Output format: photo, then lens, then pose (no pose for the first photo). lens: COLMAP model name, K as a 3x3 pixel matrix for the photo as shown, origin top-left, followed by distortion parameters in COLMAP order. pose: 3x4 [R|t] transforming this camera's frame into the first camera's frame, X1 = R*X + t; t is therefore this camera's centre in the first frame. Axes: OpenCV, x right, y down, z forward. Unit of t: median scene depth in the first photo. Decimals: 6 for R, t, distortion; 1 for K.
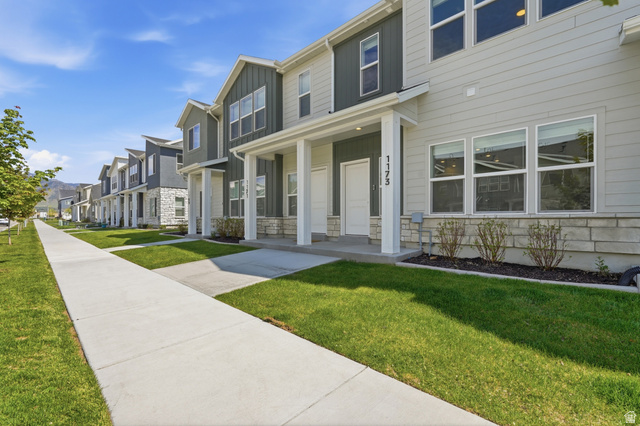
lens RADIAL K [[283.3, 0, 322.8], [0, 283.3, 213.6], [0, 0, 1]] dist [-0.006719, 0.000957]
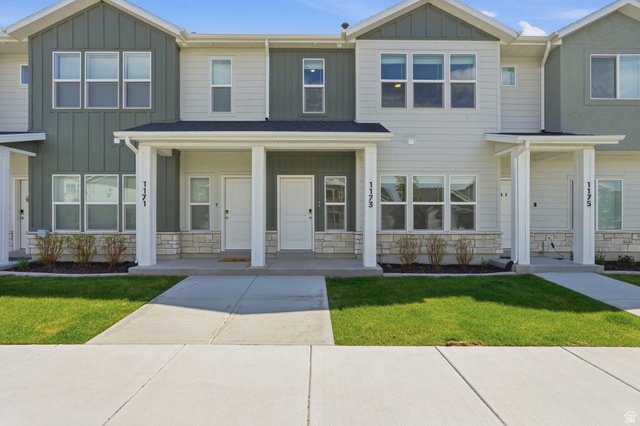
lens RADIAL K [[283.3, 0, 320.6], [0, 283.3, 216.2], [0, 0, 1]] dist [-0.006719, 0.000957]
pose [[0.720006, 0.011878, 0.693866, -0.669063], [-0.014085, 0.999898, -0.002501, -0.055020], [-0.693825, -0.007972, 0.720100, 0.286499]]
